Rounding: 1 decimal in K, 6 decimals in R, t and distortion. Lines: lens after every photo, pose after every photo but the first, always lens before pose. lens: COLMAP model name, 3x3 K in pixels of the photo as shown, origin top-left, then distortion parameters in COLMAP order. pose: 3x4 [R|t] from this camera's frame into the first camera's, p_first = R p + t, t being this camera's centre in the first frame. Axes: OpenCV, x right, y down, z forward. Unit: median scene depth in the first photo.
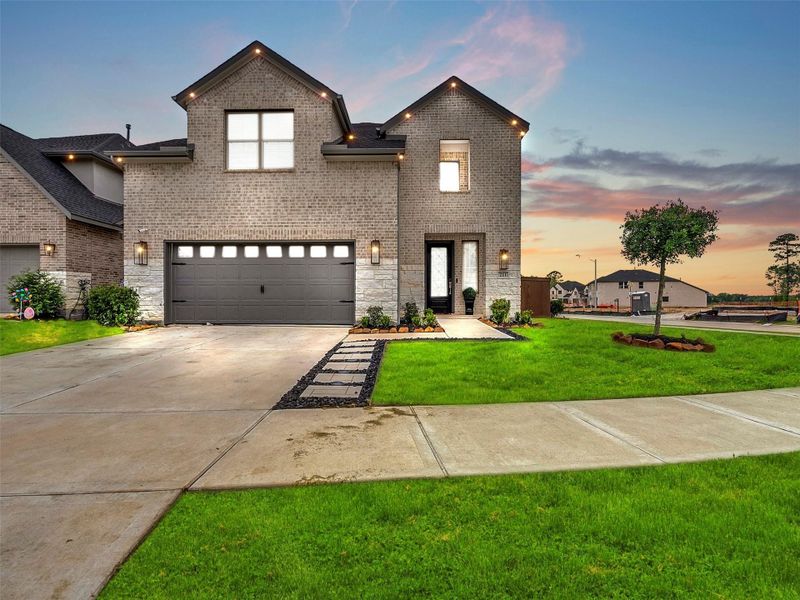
lens RADIAL K [[366.2, 0, 395.6], [0, 366.2, 297.1], [0, 0, 1]] dist [0.001582, -0.000139]
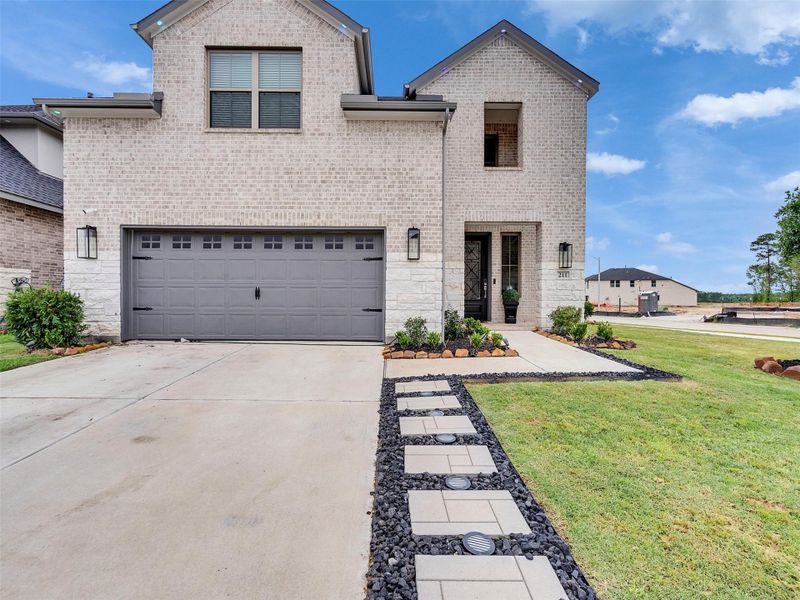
lens RADIAL K [[366.2, 0, 392.9], [0, 366.2, 296.9], [0, 0, 1]] dist [0.001582, -0.000139]
pose [[0.999398, 0.003863, 0.034480, -0.118708], [-0.004158, 0.999955, 0.008483, -0.021816], [-0.034446, -0.008621, 0.999369, 0.256495]]
